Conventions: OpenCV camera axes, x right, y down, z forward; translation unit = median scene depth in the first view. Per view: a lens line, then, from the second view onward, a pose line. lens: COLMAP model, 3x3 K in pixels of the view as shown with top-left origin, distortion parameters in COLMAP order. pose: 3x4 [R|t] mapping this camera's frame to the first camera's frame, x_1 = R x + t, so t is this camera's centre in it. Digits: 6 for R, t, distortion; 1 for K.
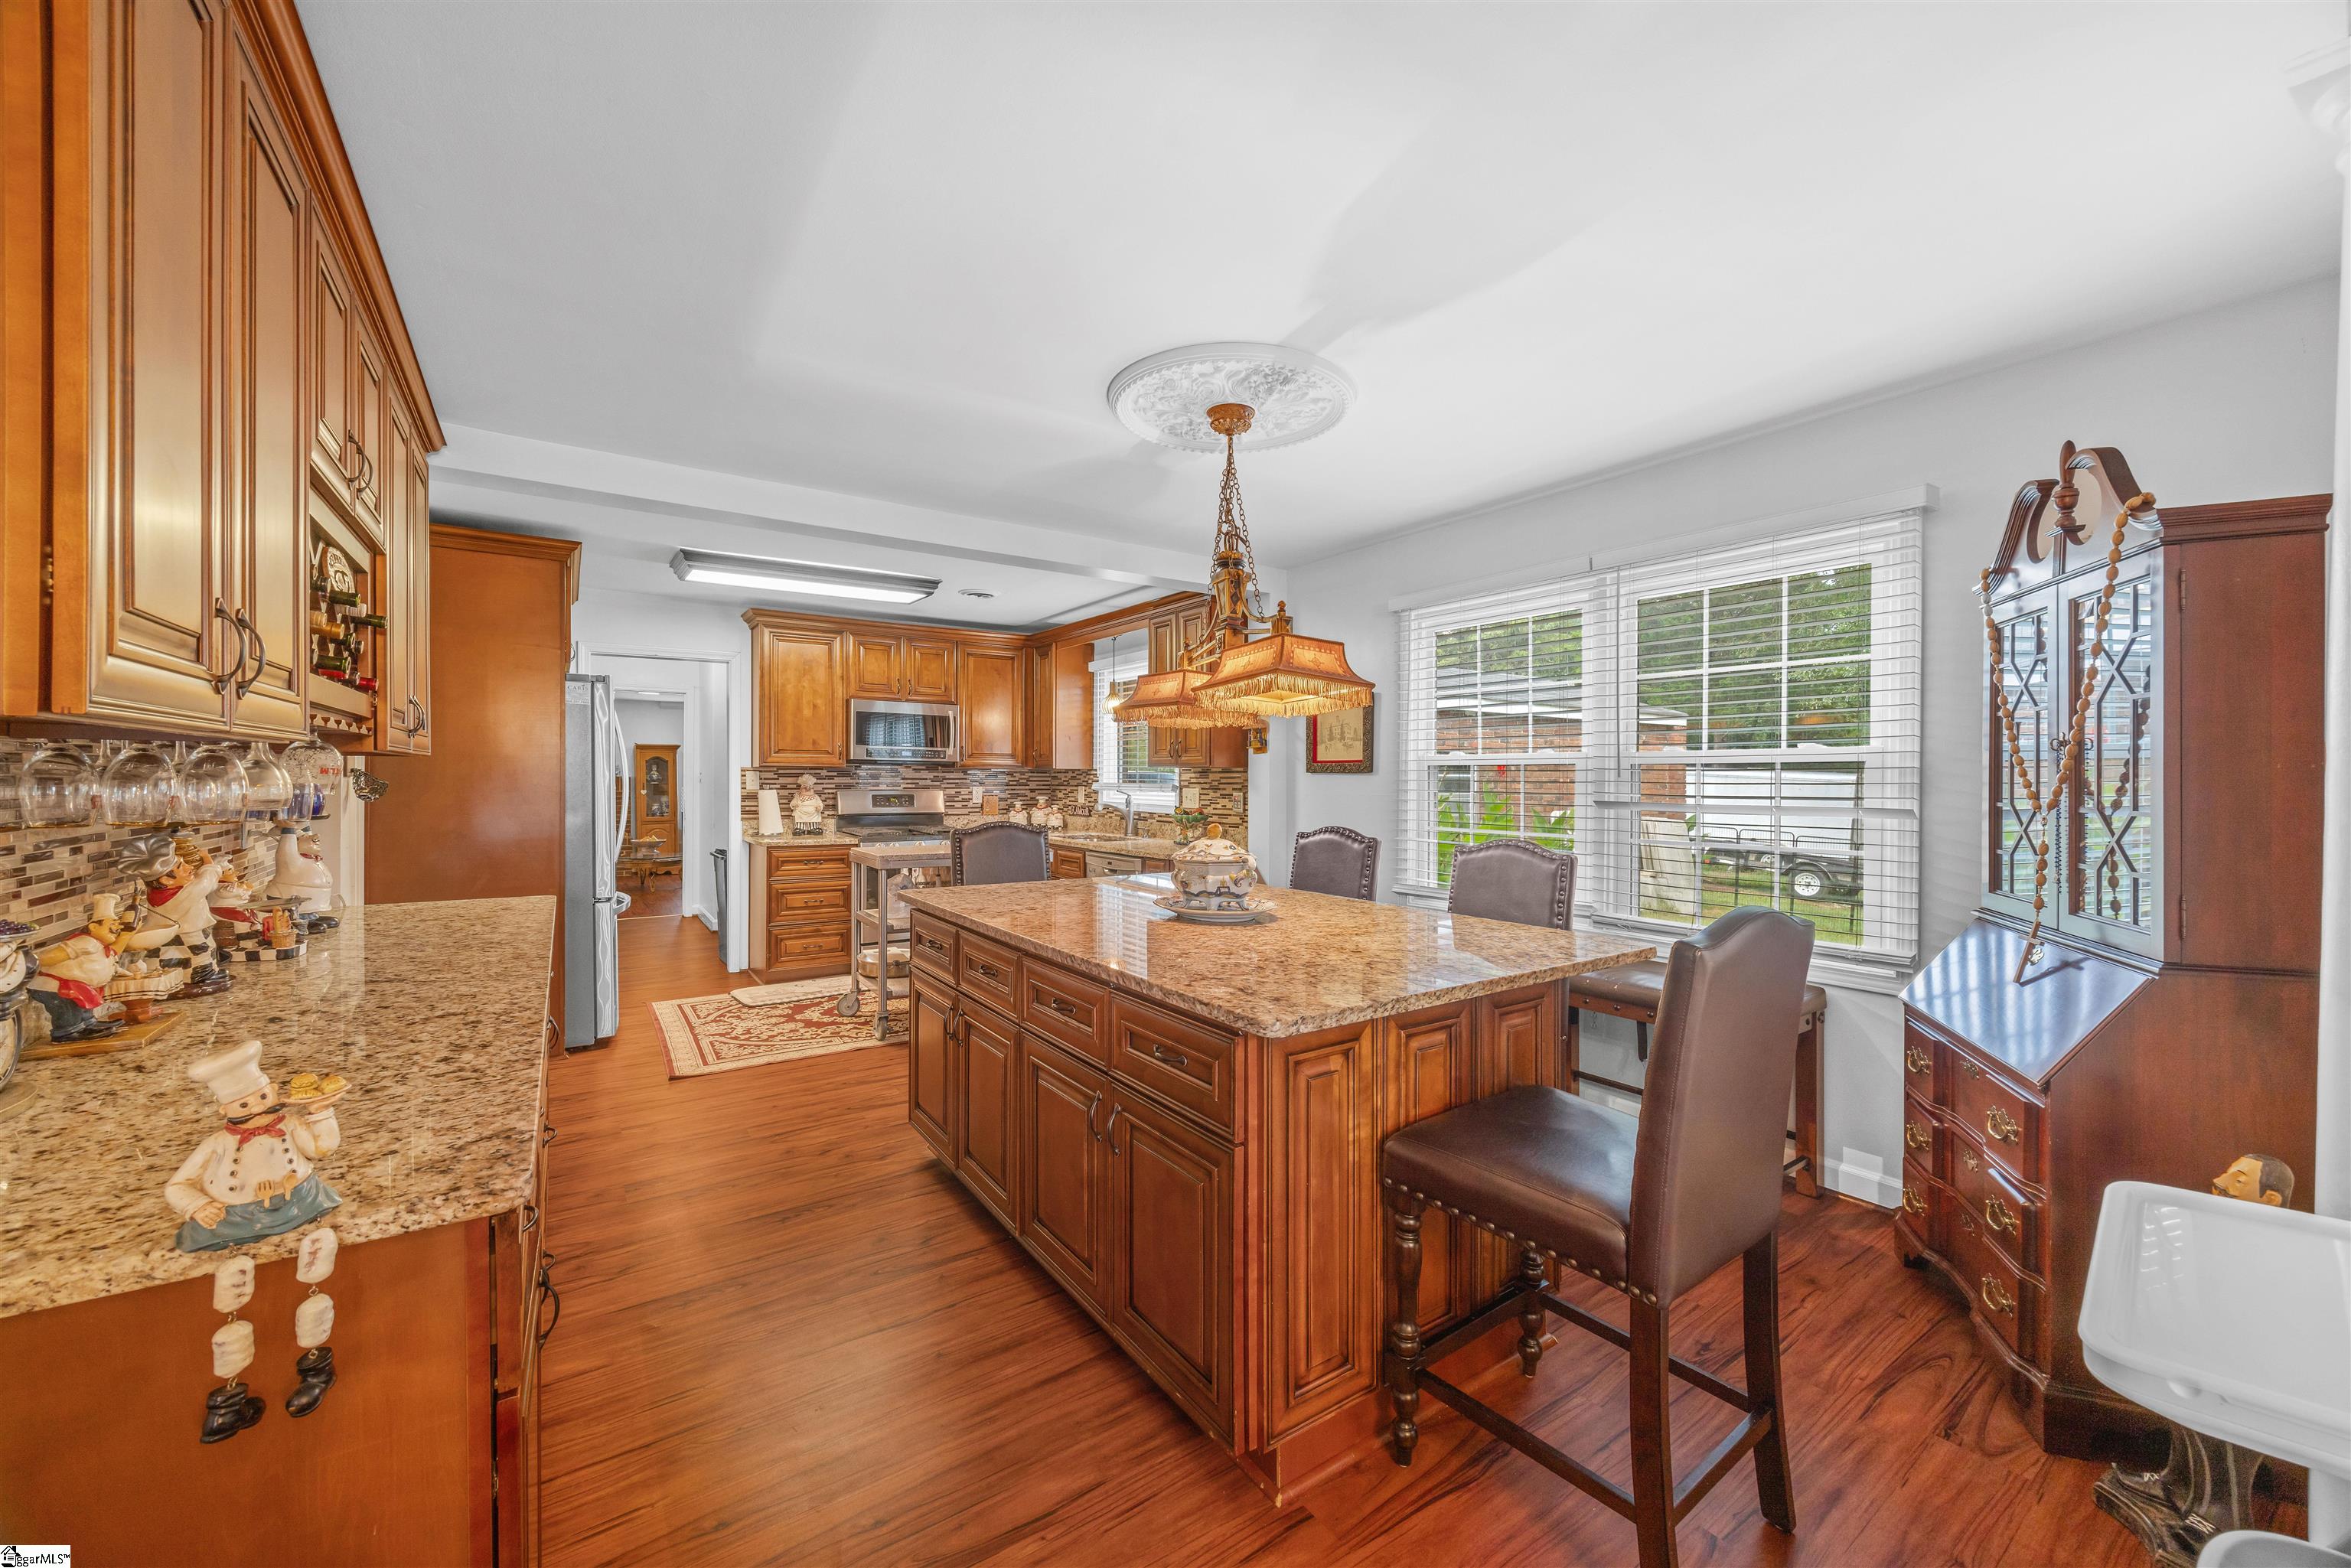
lens RADIAL K [[935.7, 0, 1175.5], [0, 935.7, 784.0], [0, 0, 1]] dist [0.000751, 0.000018]
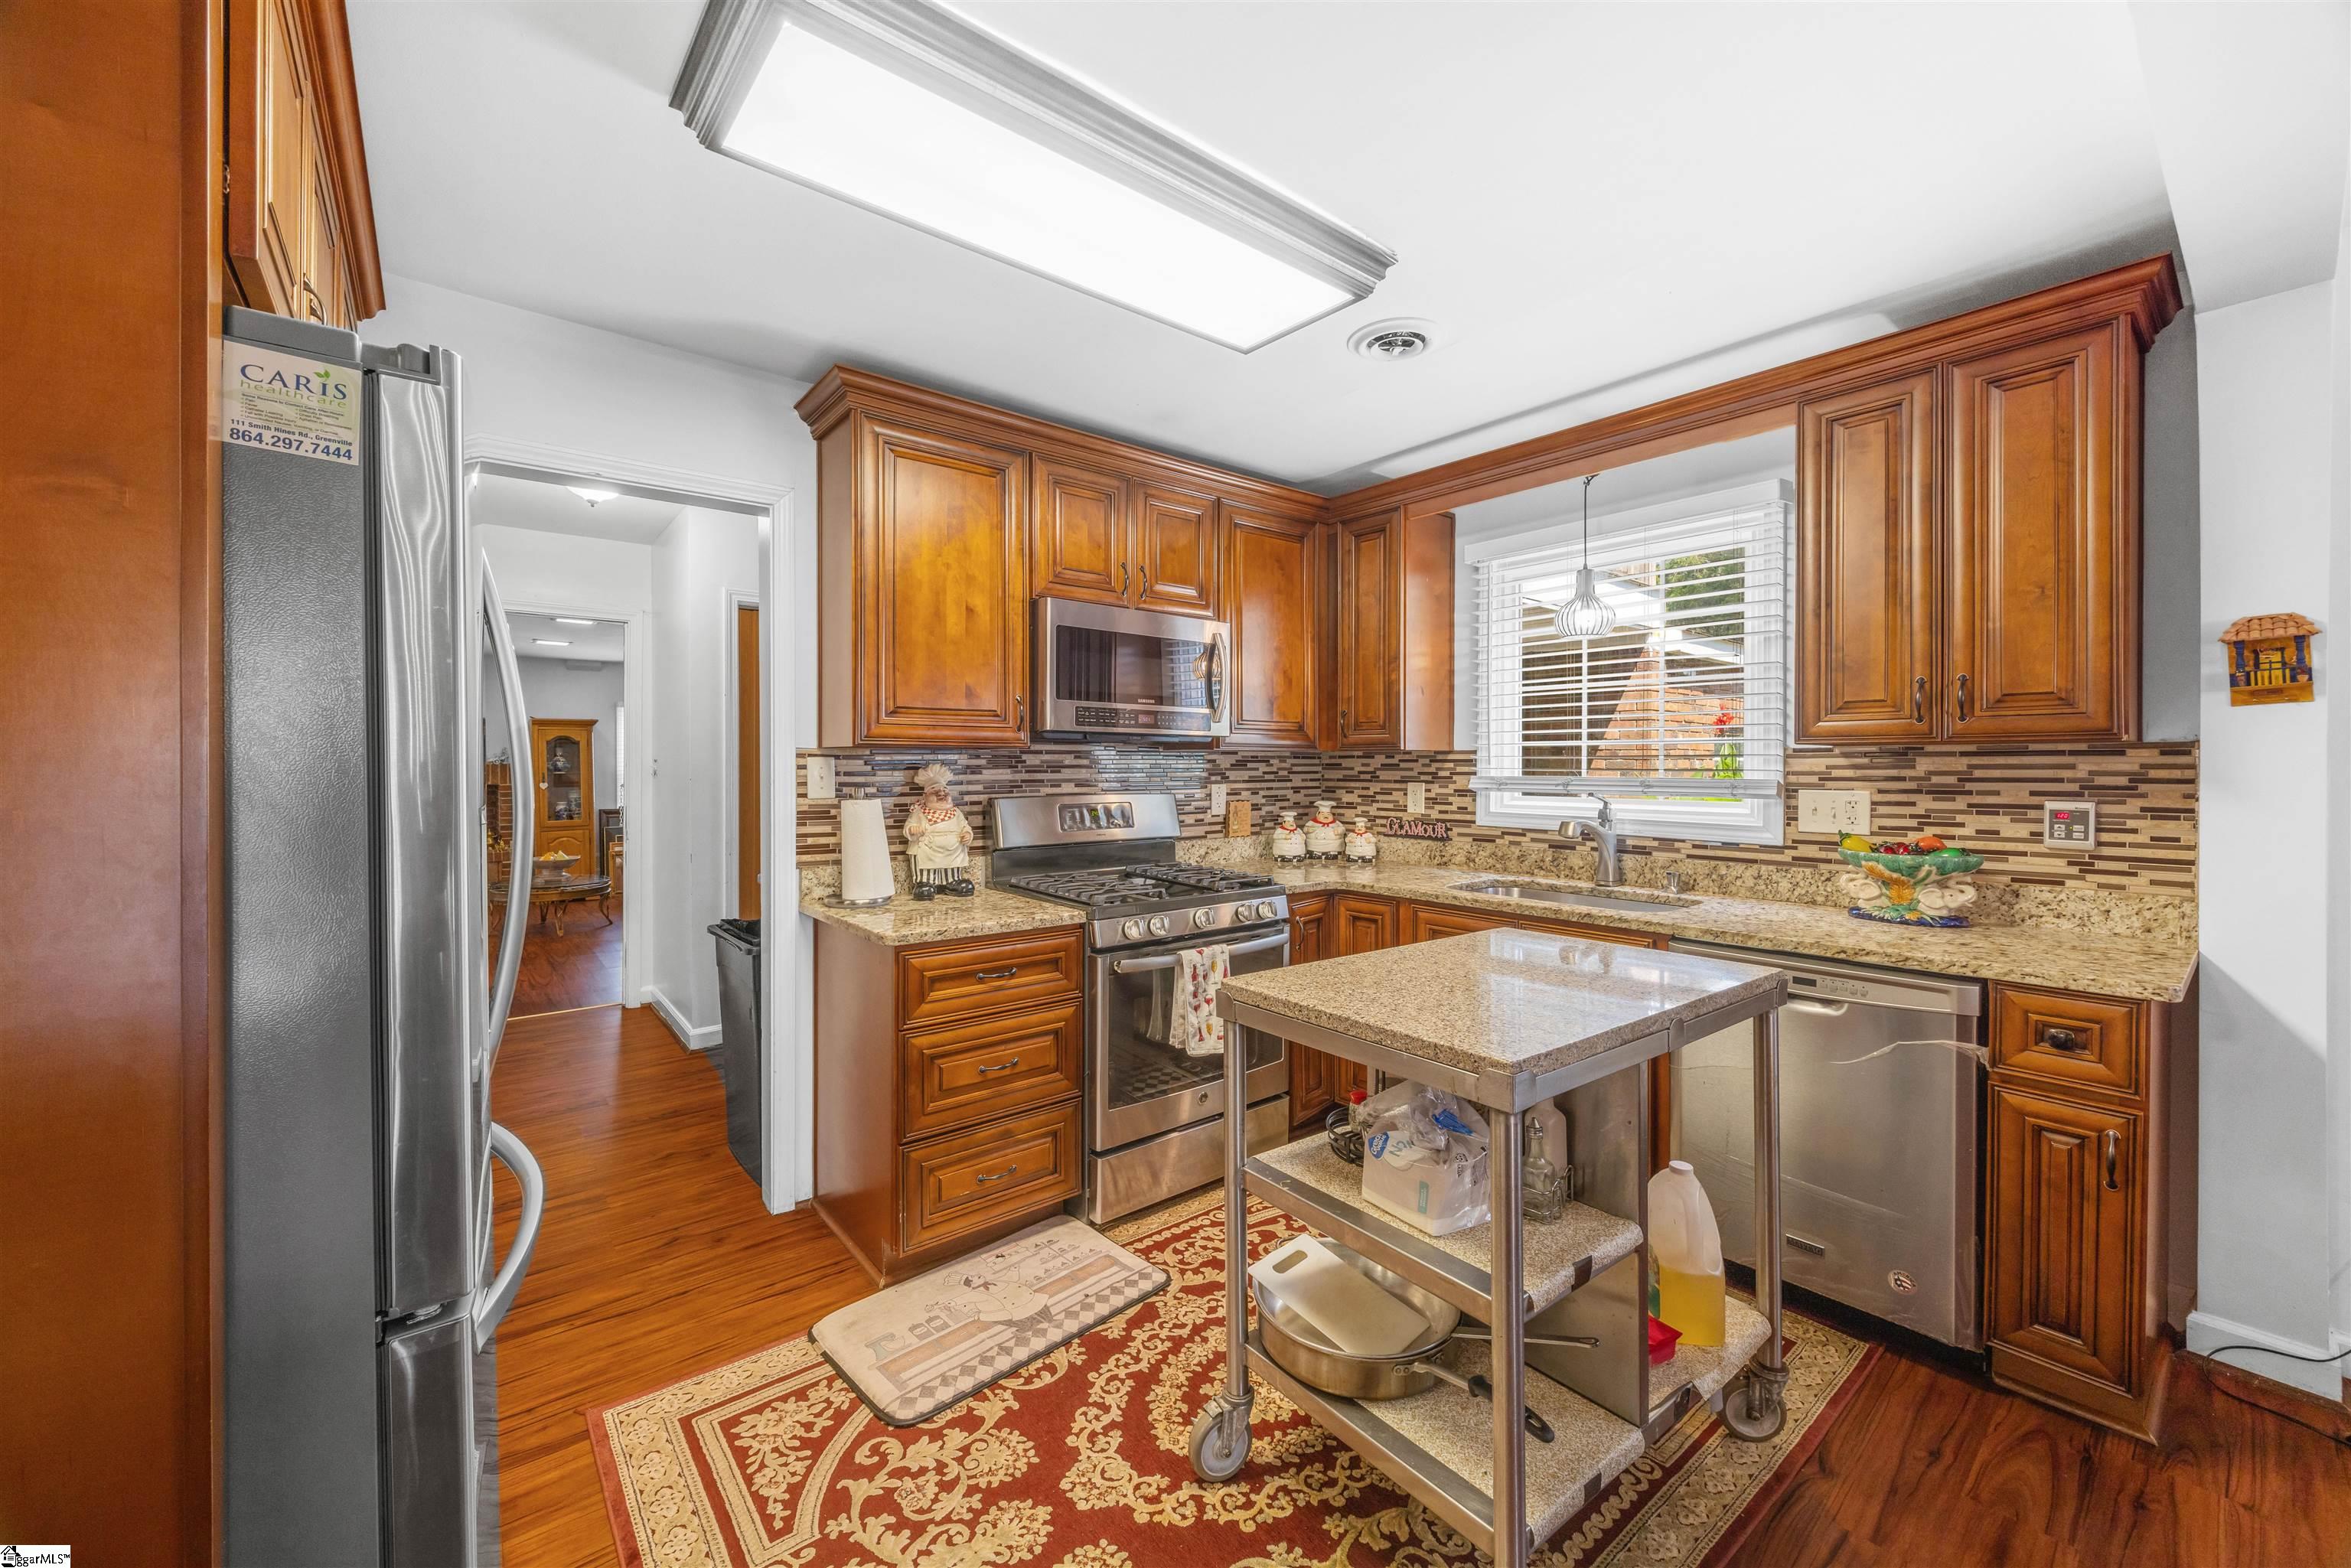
lens RADIAL K [[906.0, 0, 1183.2], [0, 906.0, 768.4], [0, 0, 1]] dist [0.000798, -0.000052]
pose [[0.994594, -0.004125, 0.103762, -0.328521], [0.003904, 0.999990, 0.002332, -0.008685], [-0.103771, -0.001914, 0.994599, 0.556263]]
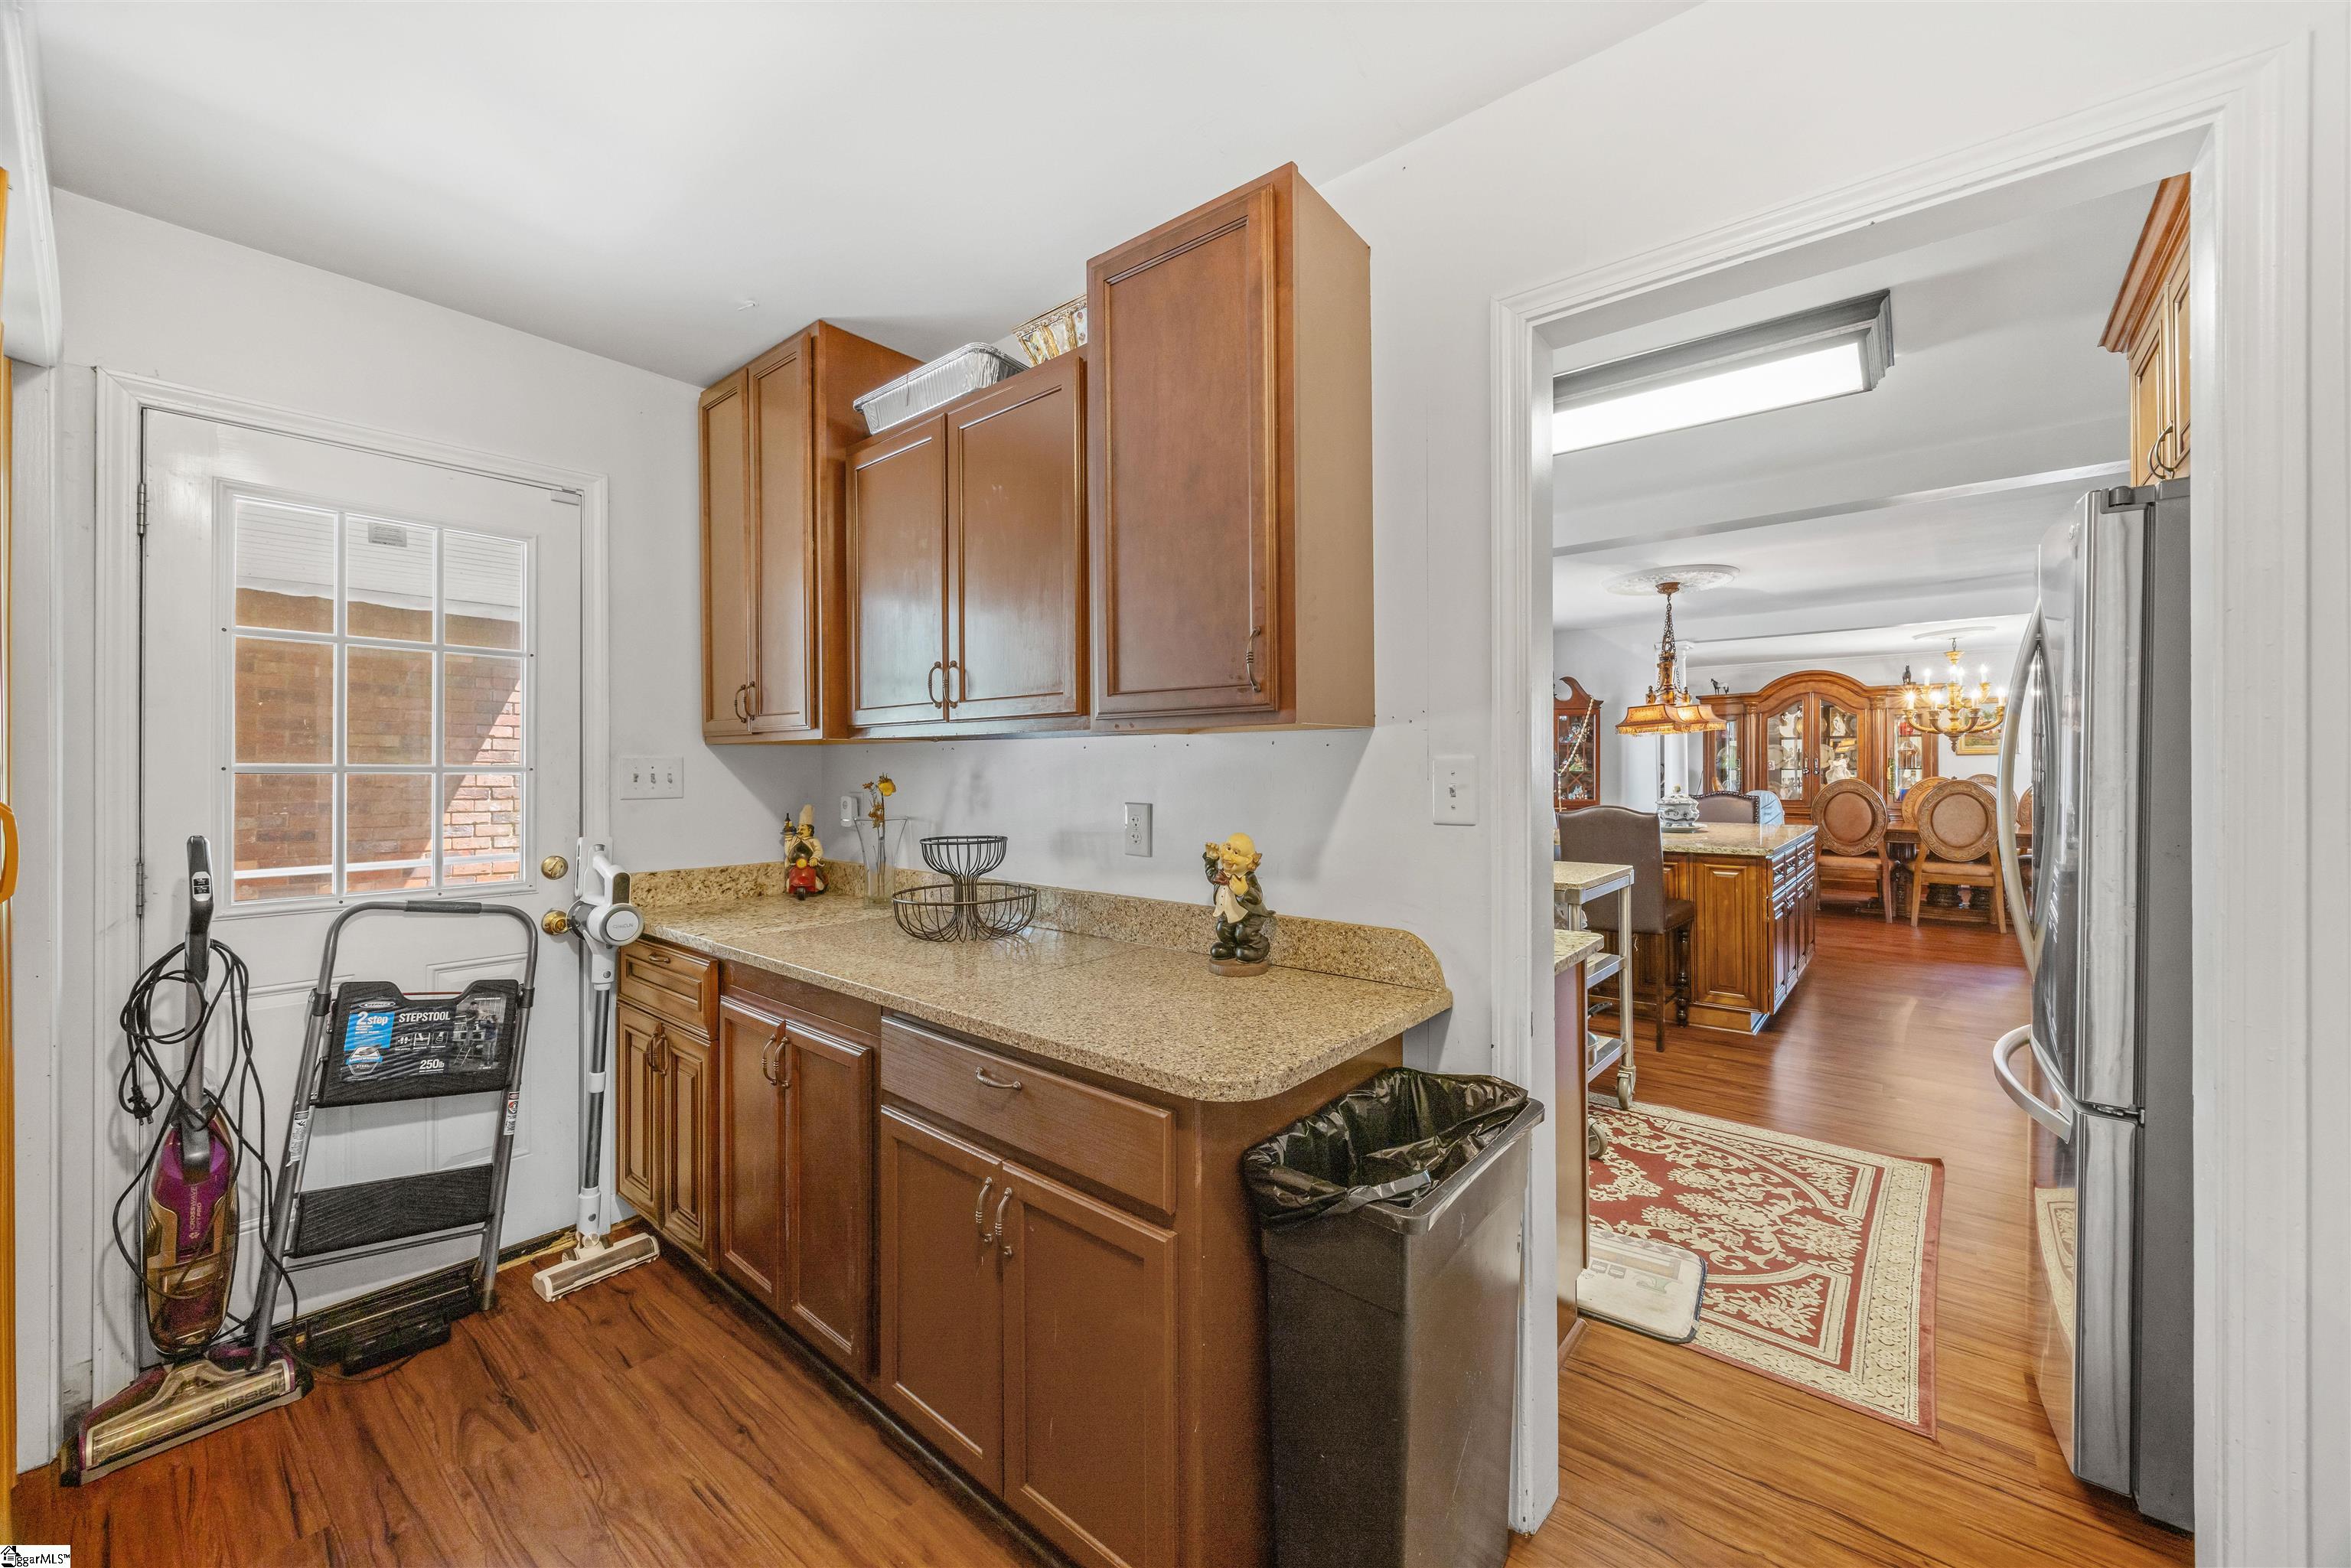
lens RADIAL K [[906.0, 0, 1183.2], [0, 906.0, 768.4], [0, 0, 1]] dist [0.000798, -0.000052]
pose [[-0.290378, -0.007178, 0.956885, -0.665116], [0.006996, 0.999929, 0.009624, -0.011471], [-0.956886, 0.009489, -0.290307, 1.126720]]
